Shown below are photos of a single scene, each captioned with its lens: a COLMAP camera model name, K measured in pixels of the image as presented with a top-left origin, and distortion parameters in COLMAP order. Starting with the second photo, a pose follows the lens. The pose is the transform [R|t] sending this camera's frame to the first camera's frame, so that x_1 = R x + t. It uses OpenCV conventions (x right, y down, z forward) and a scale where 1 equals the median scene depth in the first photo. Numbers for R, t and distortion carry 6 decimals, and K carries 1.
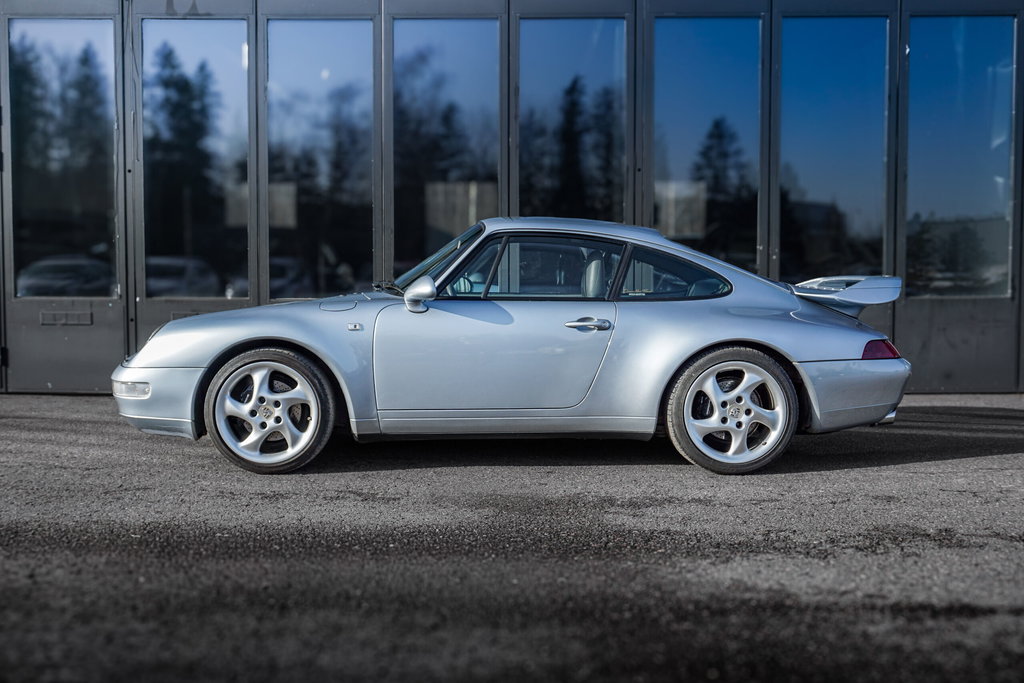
lens RADIAL K [[1134.9, 0, 515.1], [0, 1134.9, 340.5], [0, 0, 1]] dist [-0.004540, 0.000000]
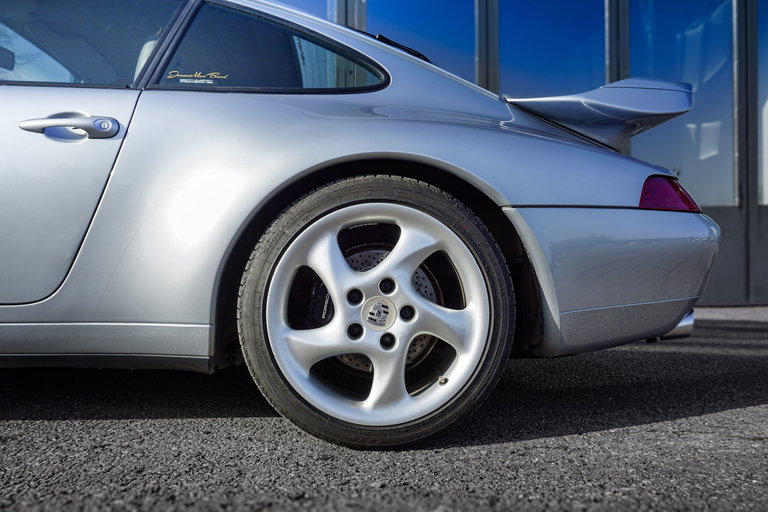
lens RADIAL K [[652.3, 0, 383.8], [0, 652.3, 254.3], [0, 0, 1]] dist [-0.074018, 0.009202]
pose [[0.999453, 0.003352, 0.032905, 0.178255], [-0.001310, 0.998084, -0.061857, 0.052988], [-0.033050, 0.061780, 0.997542, 0.700122]]
